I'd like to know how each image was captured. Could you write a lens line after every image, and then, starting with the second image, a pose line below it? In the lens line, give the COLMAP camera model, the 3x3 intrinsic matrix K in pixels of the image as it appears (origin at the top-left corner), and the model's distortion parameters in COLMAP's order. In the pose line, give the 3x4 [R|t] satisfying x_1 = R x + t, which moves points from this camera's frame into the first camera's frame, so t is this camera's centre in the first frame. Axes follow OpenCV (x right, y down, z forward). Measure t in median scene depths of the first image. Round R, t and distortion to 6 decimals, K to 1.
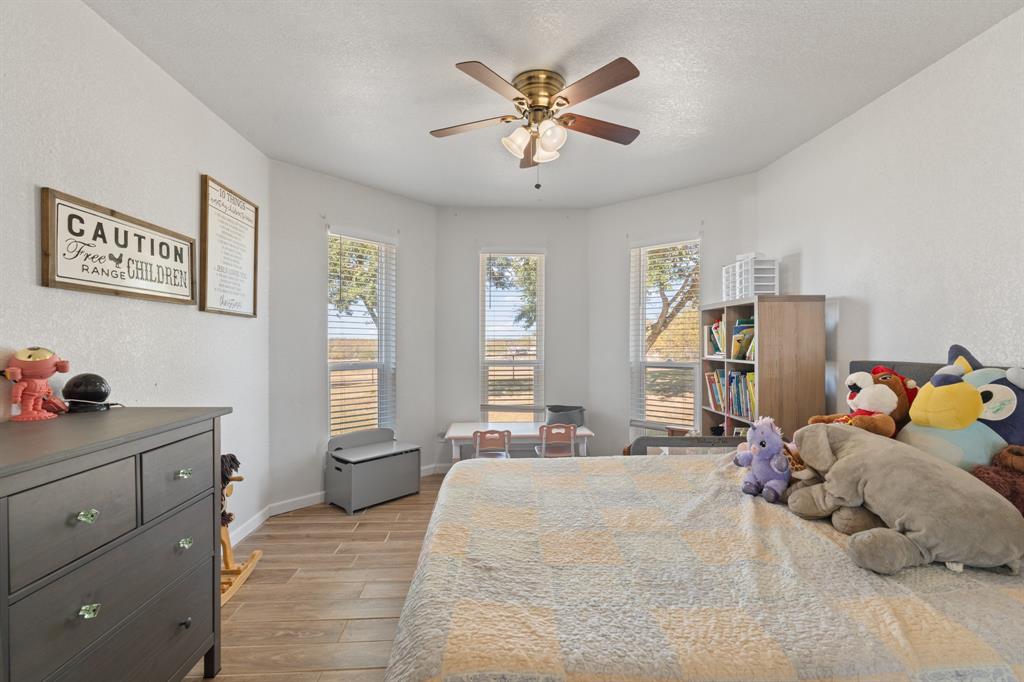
lens RADIAL K [[457.3, 0, 519.3], [0, 457.3, 344.2], [0, 0, 1]] dist [-0.006538, 0.000288]
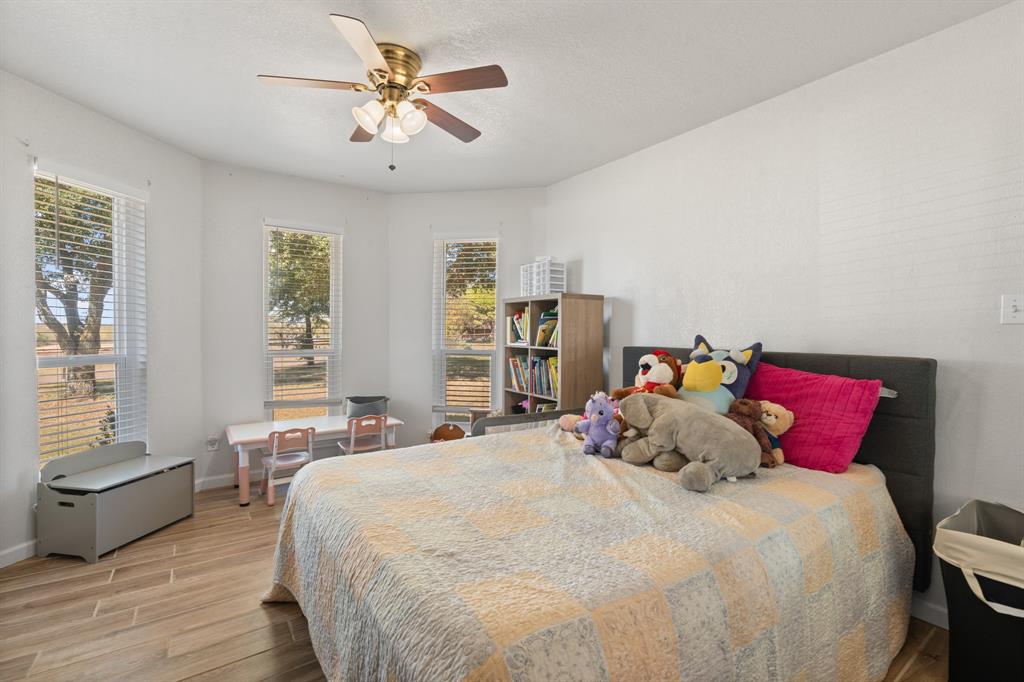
lens RADIAL K [[457.3, 0, 519.3], [0, 457.3, 344.2], [0, 0, 1]] dist [-0.006538, 0.000288]
pose [[0.850476, -0.006009, 0.525980, -0.228801], [-0.007229, 0.999707, 0.023111, 0.001012], [-0.525965, -0.023458, 0.850183, 0.035762]]
